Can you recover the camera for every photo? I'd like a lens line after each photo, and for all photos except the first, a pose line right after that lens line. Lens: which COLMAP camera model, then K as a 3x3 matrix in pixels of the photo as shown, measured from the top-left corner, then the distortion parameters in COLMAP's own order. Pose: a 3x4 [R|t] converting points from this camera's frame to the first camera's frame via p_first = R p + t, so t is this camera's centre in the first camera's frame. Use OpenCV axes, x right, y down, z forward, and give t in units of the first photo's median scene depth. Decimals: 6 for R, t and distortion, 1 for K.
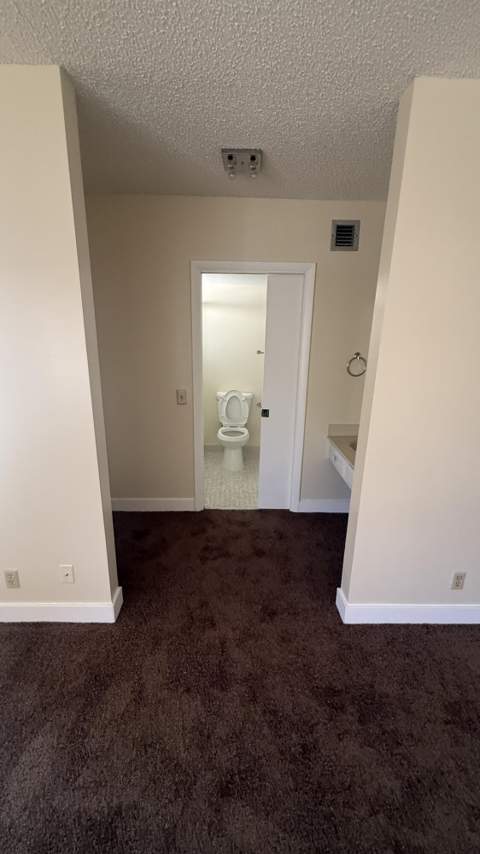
lens RADIAL K [[341.6, 0, 240.3], [0, 341.6, 423.4], [0, 0, 1]] dist [0.000642, 0.000073]
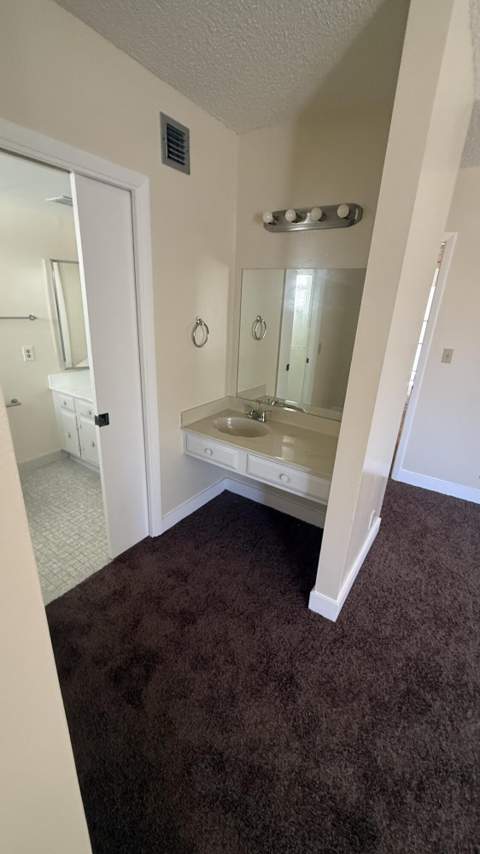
lens RADIAL K [[341.6, 0, 240.3], [0, 341.6, 423.4], [0, 0, 1]] dist [0.000642, 0.000073]
pose [[0.571214, -0.270235, 0.775040, -0.310226], [0.178588, 0.962545, 0.203991, -0.121374], [-0.801137, 0.021890, 0.598080, 0.485823]]
